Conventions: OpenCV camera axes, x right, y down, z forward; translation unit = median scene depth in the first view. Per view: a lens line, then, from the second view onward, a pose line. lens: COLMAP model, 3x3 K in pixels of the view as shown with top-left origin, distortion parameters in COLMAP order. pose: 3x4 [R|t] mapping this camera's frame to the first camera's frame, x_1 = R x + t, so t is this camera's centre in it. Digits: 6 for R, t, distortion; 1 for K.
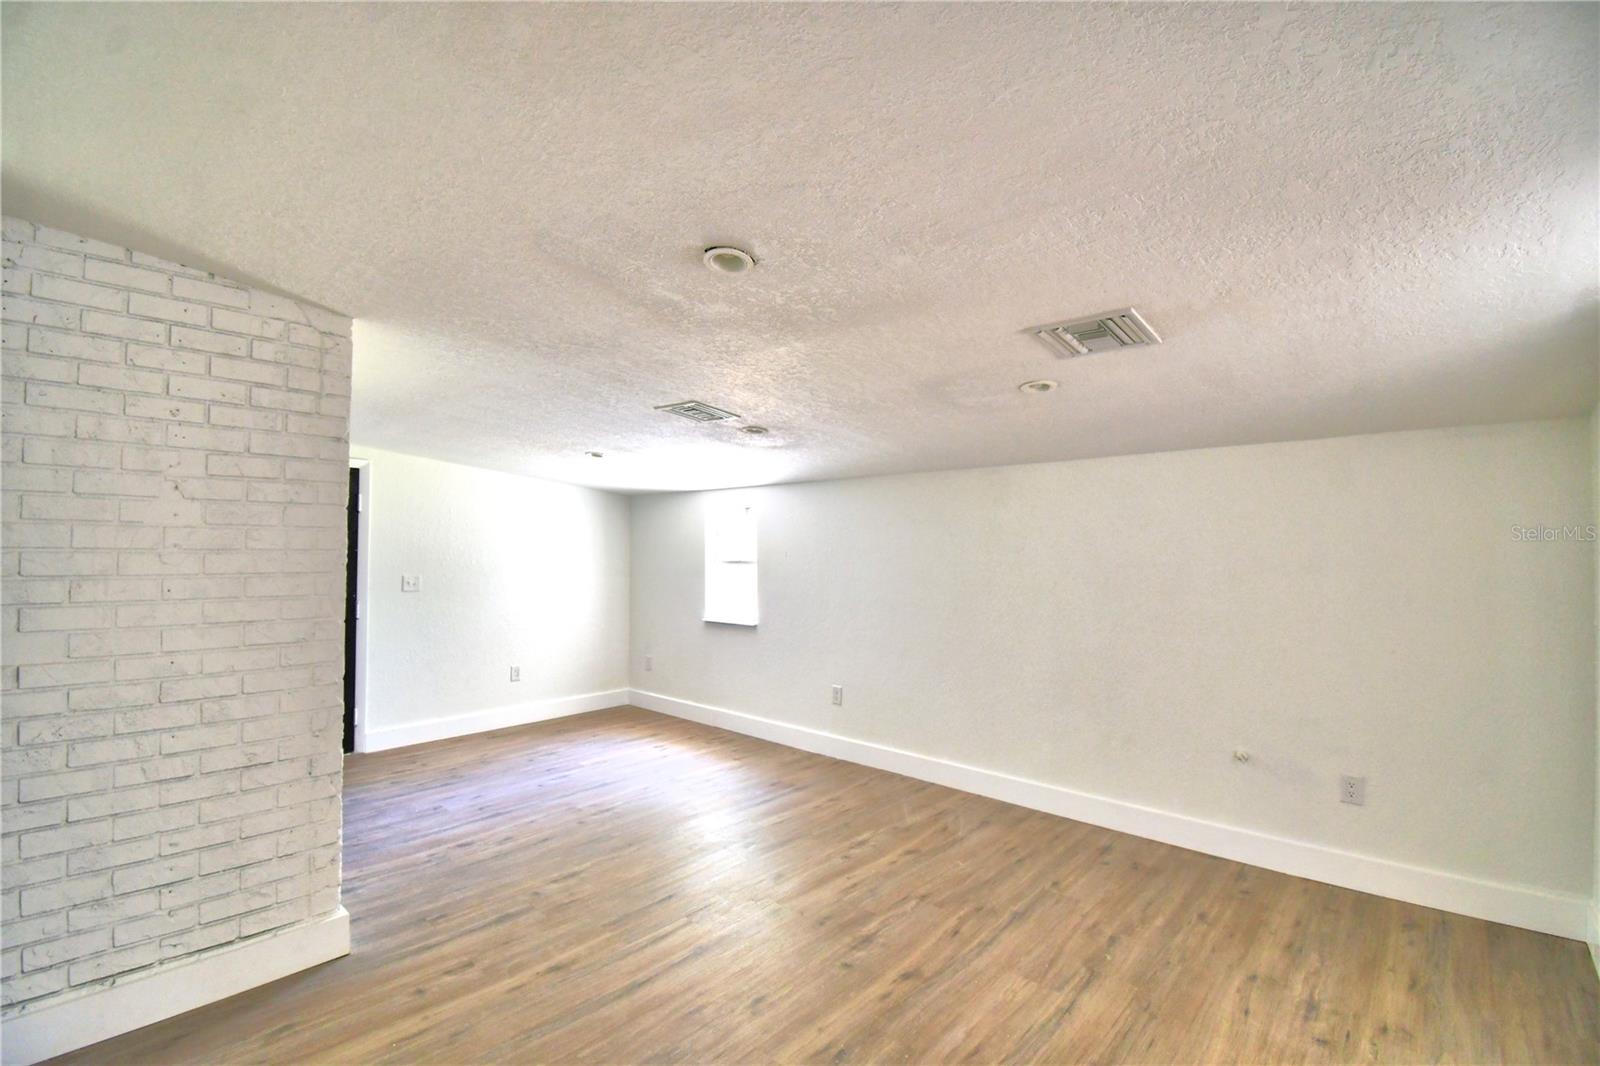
lens RADIAL K [[699.4, 0, 794.5], [0, 699.4, 531.9], [0, 0, 1]] dist [0.021732, -0.026593]
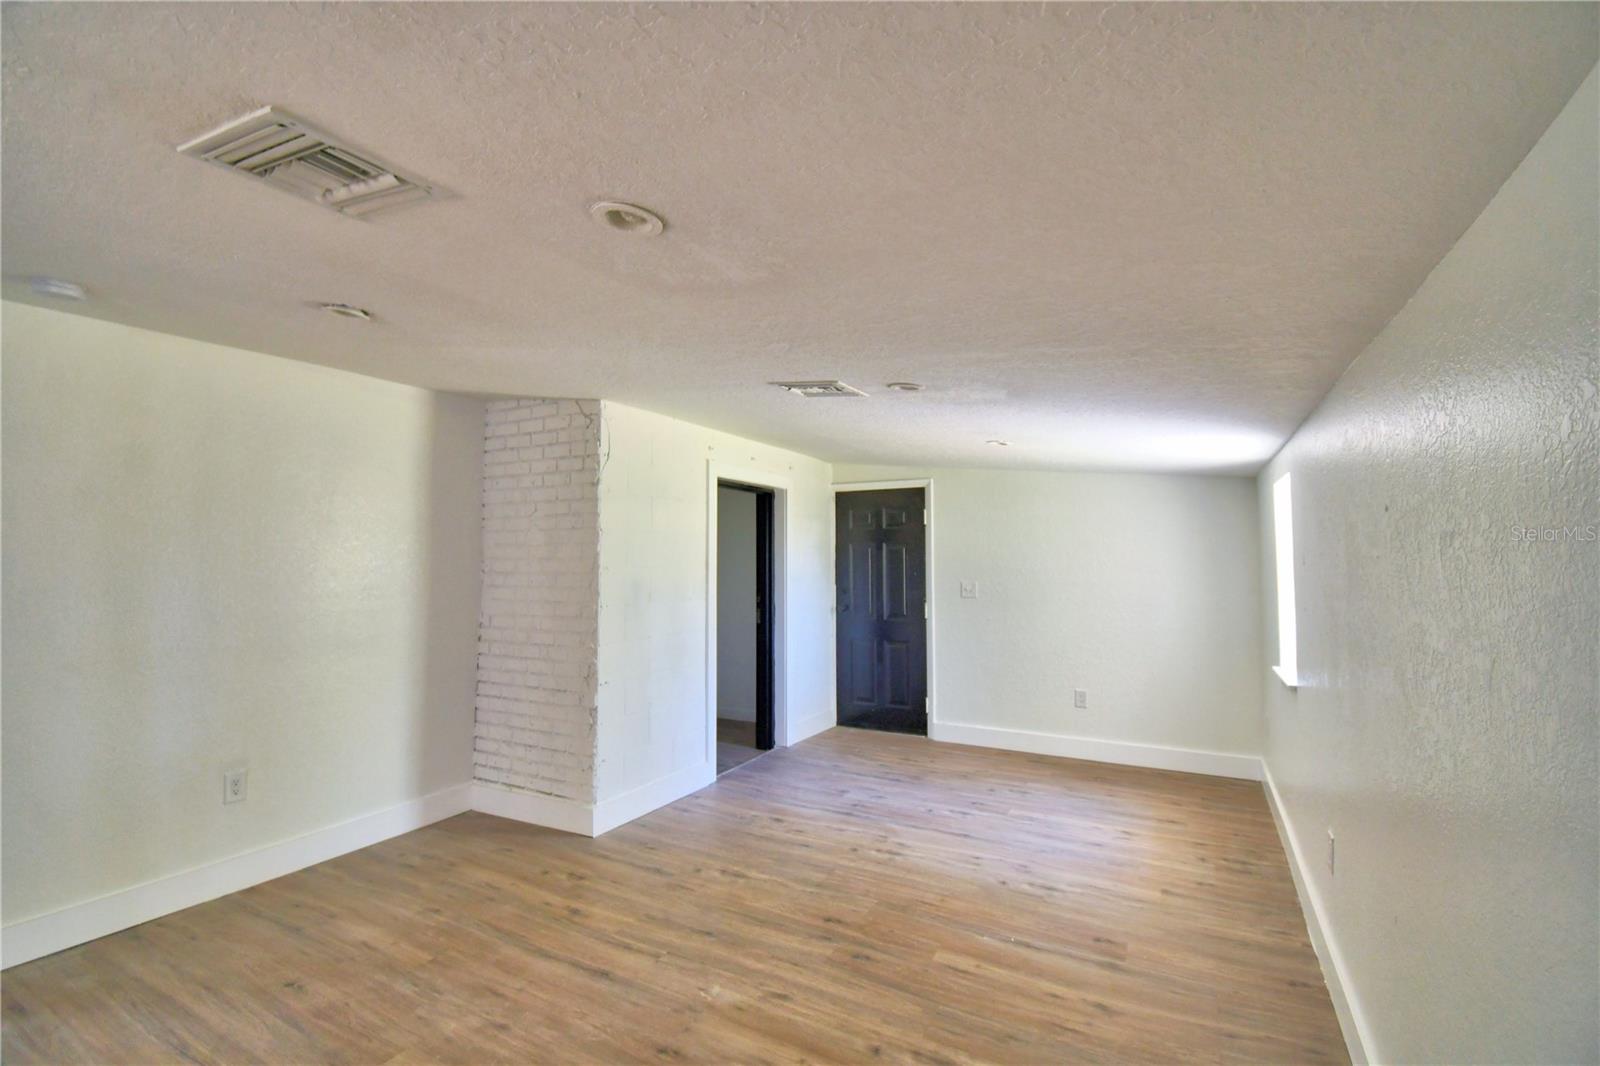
lens RADIAL K [[712.4, 0, 800.0], [0, 712.4, 533.0], [0, 0, 1]] dist [0.023013, -0.027512]
pose [[0.239583, -0.041501, -0.969988, 0.765337], [0.029834, 0.998929, -0.035370, 0.032255], [0.970417, -0.020465, 0.240565, 0.883964]]
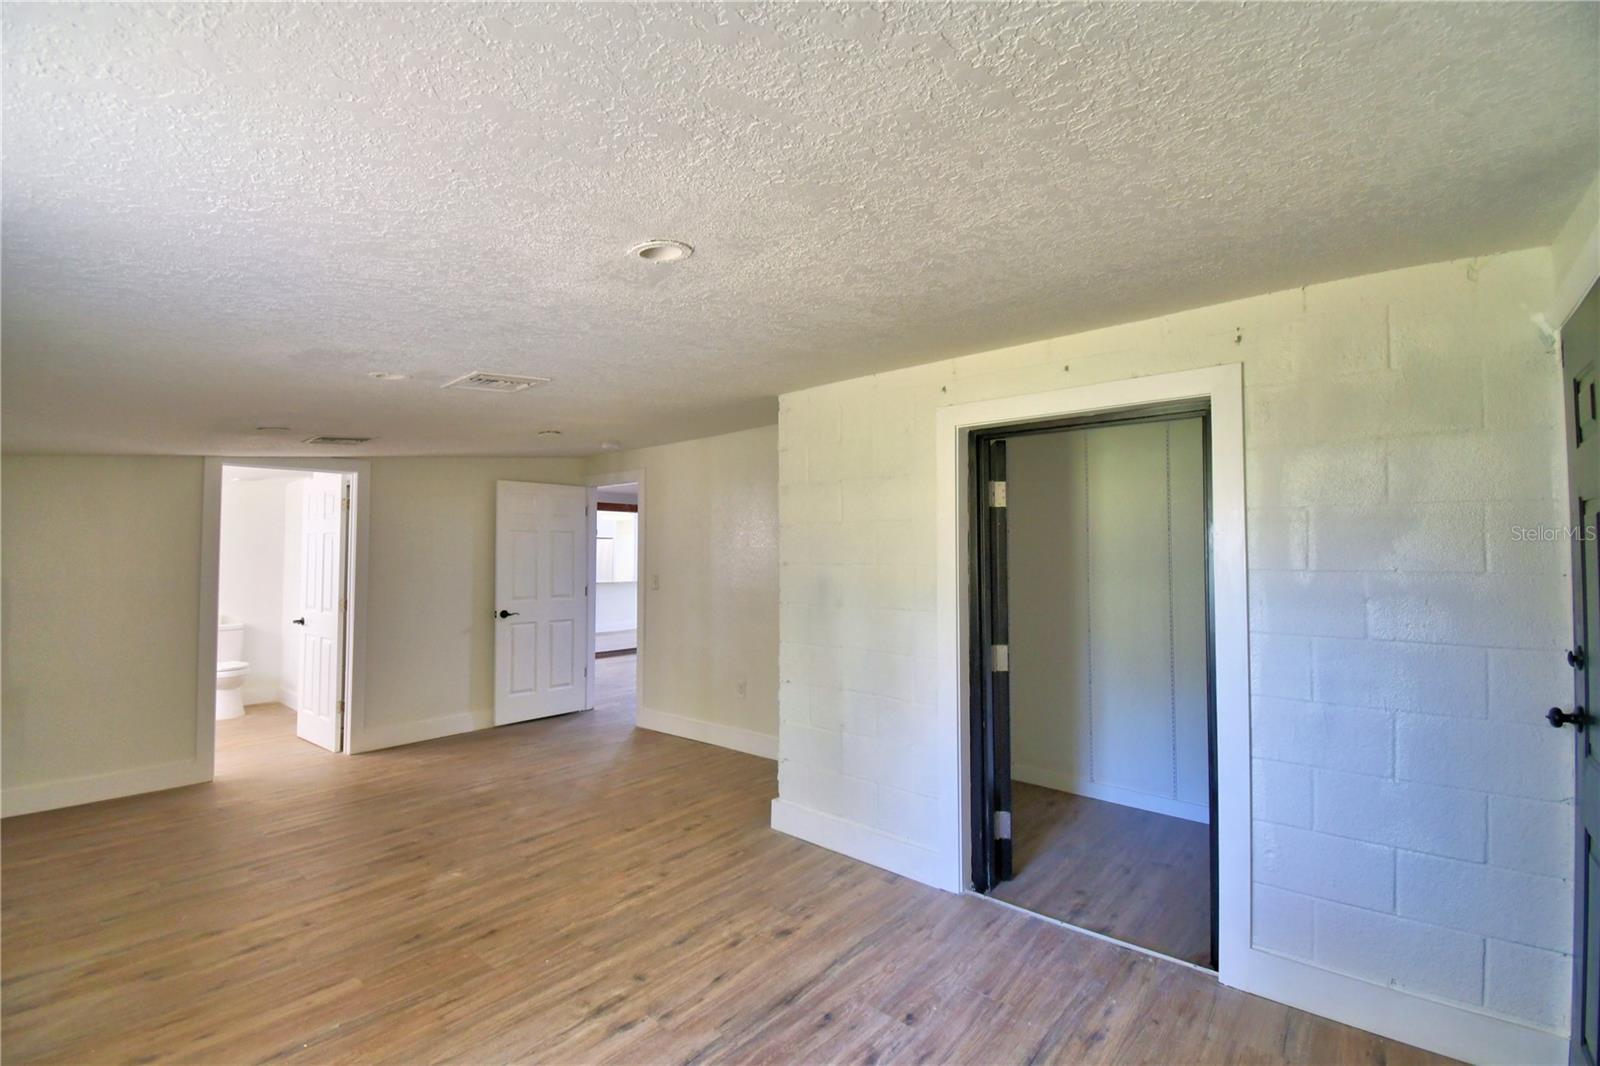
lens RADIAL K [[699.4, 0, 794.5], [0, 699.4, 531.9], [0, 0, 1]] dist [0.021732, -0.026593]
pose [[-0.999716, -0.003707, -0.023554, -0.533246], [-0.002248, 0.998093, -0.061679, 0.058895], [0.023738, -0.061609, -0.997818, 2.074604]]
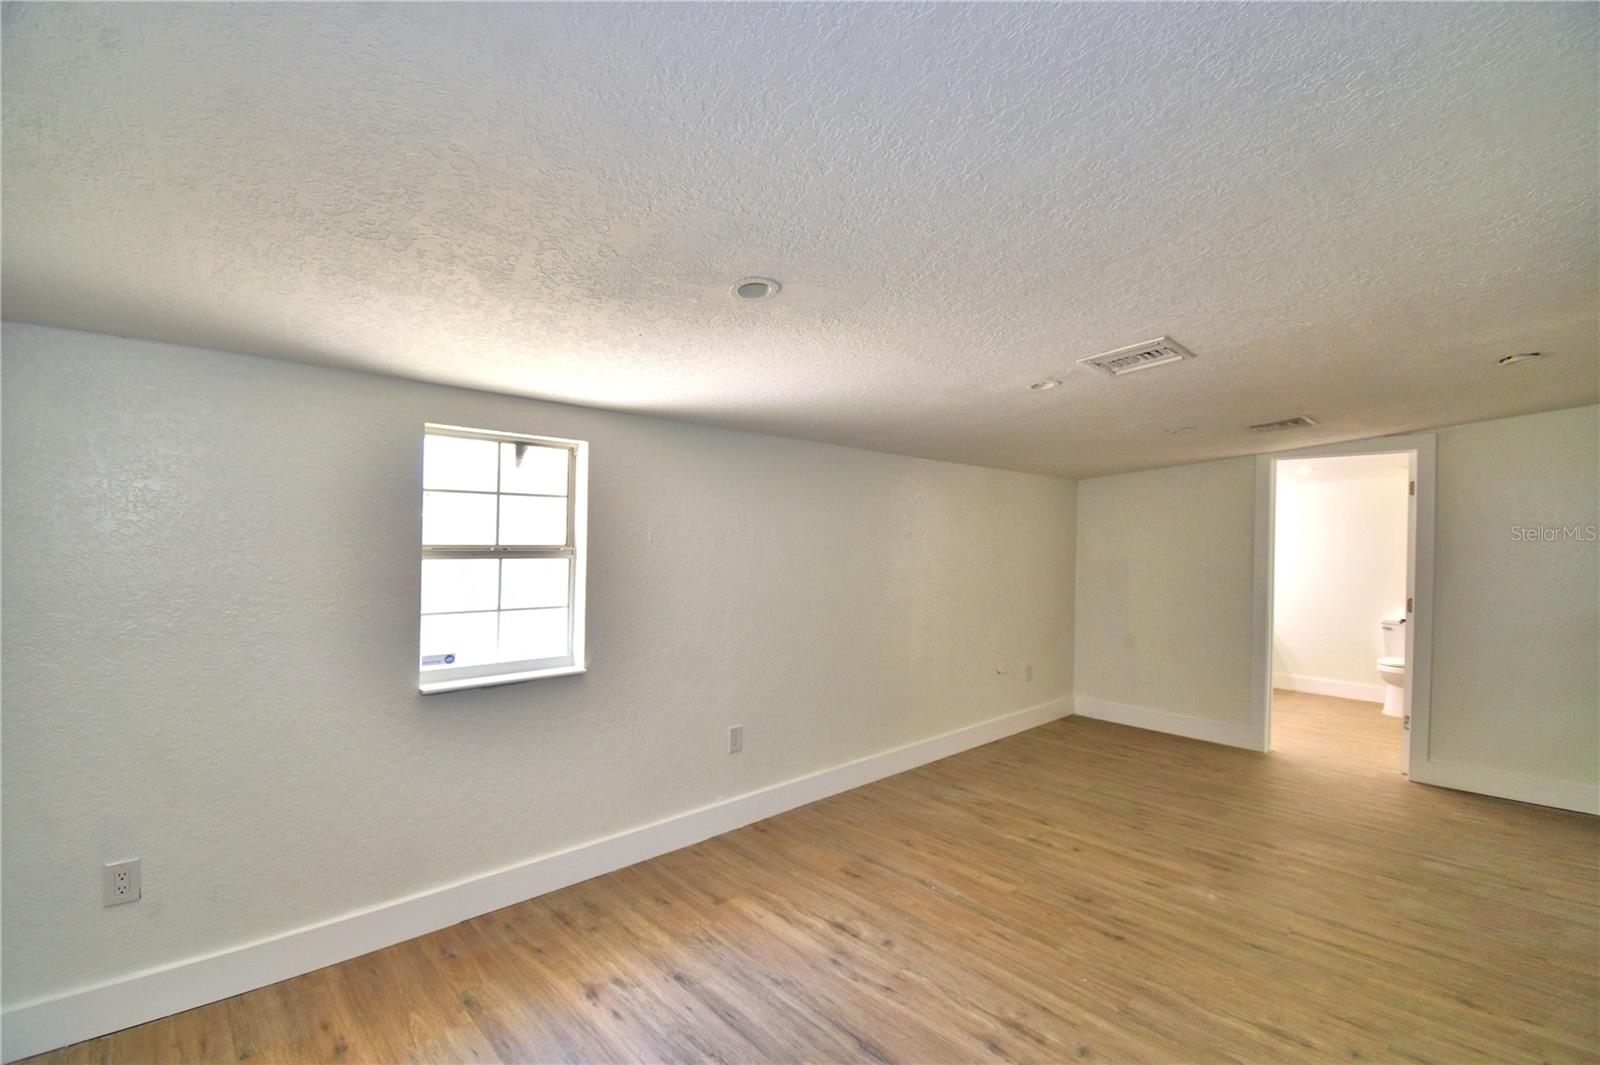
lens RADIAL K [[712.4, 0, 800.0], [0, 712.4, 532.5], [0, 0, 1]] dist [0.023013, -0.027512]
pose [[0.079213, -0.000435, 0.996858, -1.070005], [-0.046694, 0.998901, 0.004146, 0.035577], [-0.995764, -0.046876, 0.079105, 1.480063]]
